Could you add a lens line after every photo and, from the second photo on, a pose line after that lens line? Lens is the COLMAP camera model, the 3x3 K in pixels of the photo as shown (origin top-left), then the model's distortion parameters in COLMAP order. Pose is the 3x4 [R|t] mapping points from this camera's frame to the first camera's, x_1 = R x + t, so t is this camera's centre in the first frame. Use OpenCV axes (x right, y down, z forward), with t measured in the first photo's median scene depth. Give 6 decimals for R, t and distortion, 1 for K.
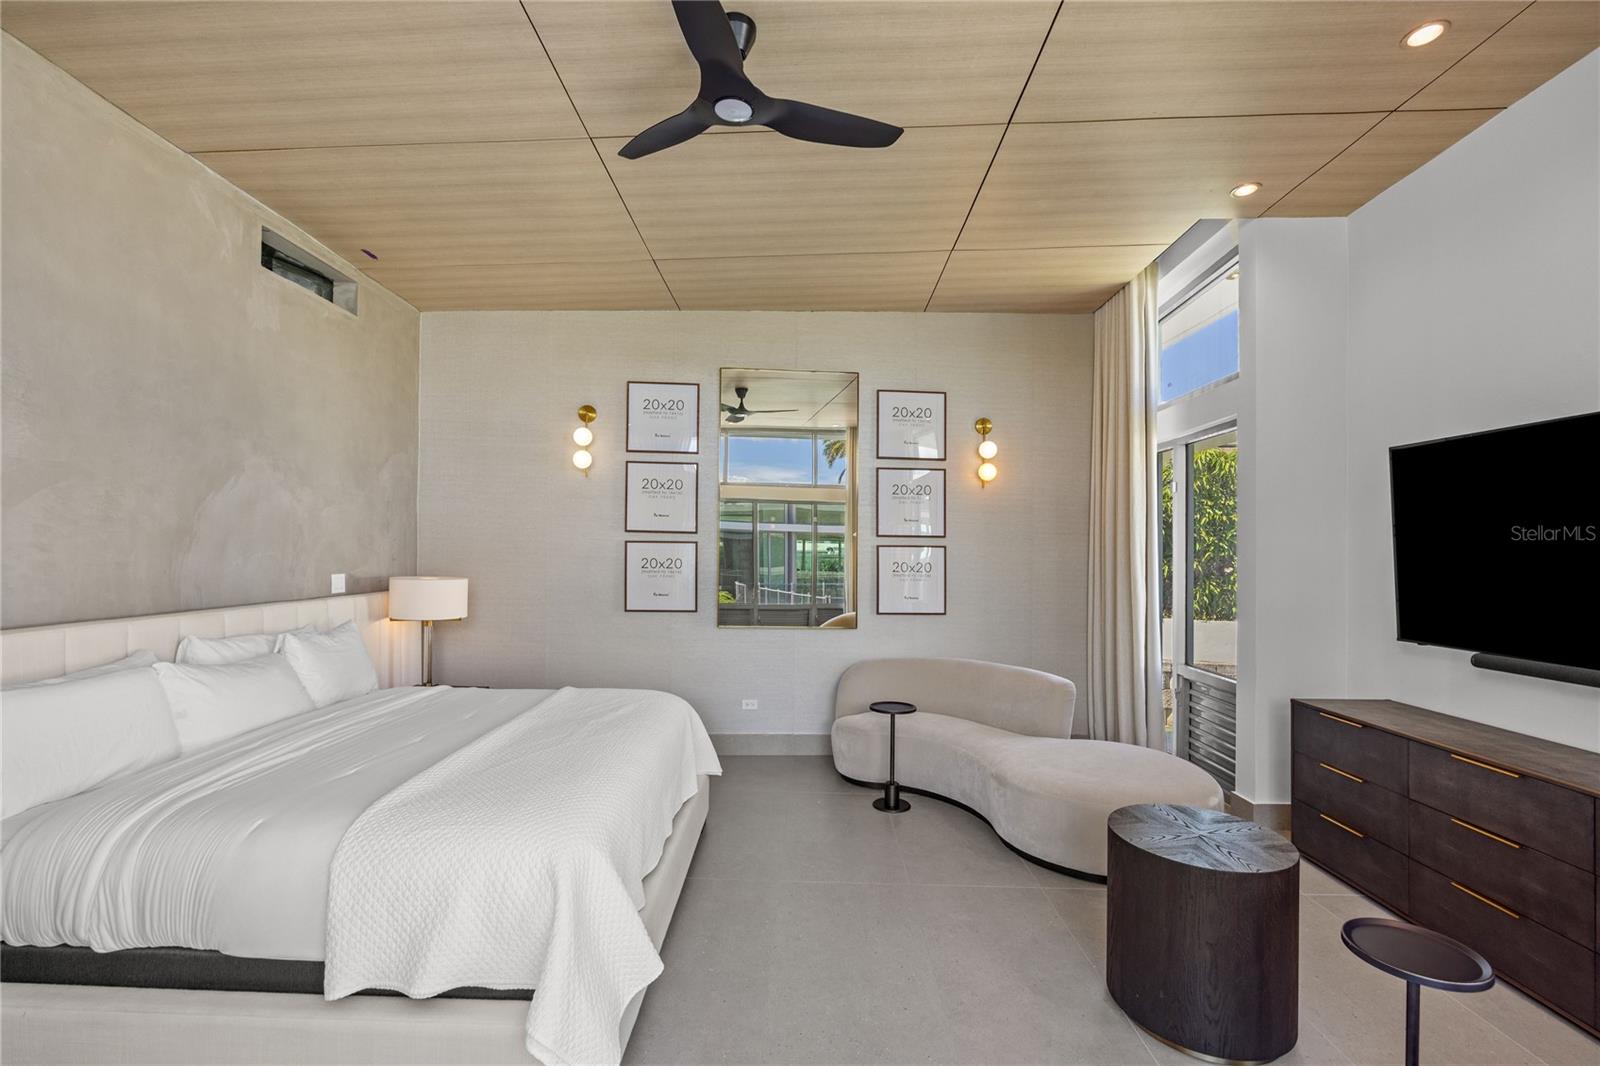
lens RADIAL K [[698.5, 0, 802.7], [0, 698.5, 545.9], [0, 0, 1]] dist [-0.011732, 0.000172]
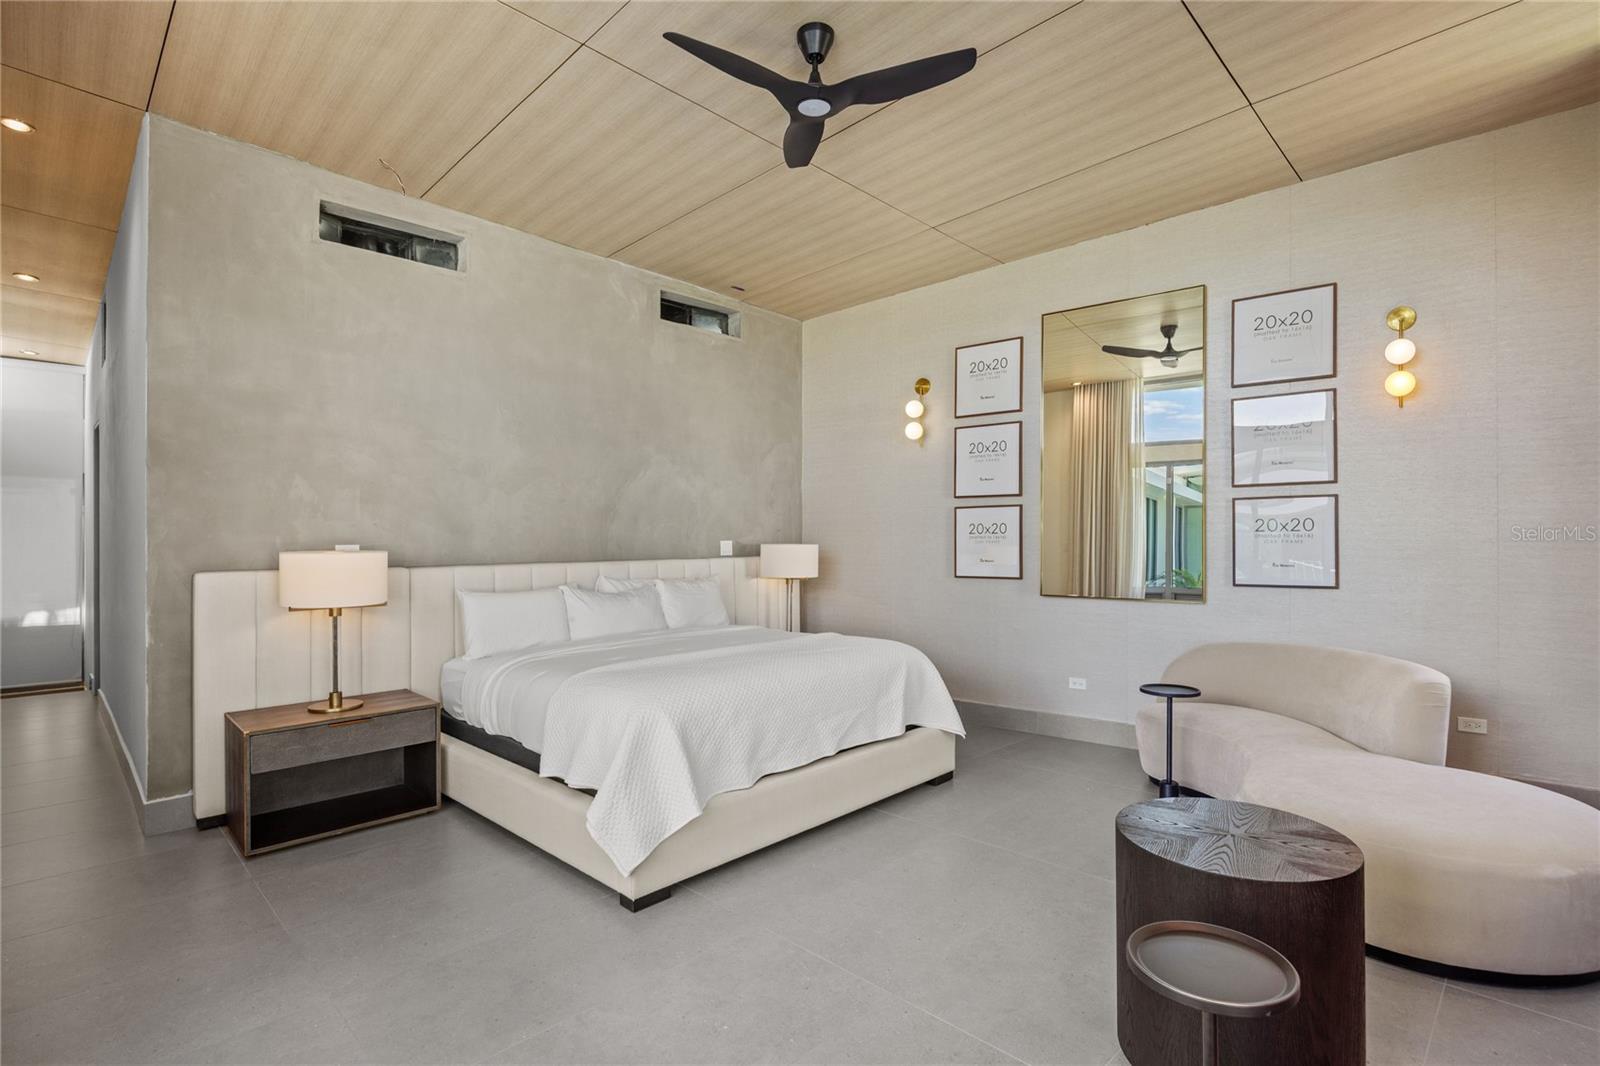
lens RADIAL K [[786.5, 0, 800.0], [0, 786.5, 533.0], [0, 0, 1]] dist [-0.015165, 0.000557]
pose [[0.724166, -0.024197, -0.689201, 0.434946], [0.021205, 0.999693, -0.012818, 0.047497], [0.689299, -0.005332, 0.724457, 0.034117]]
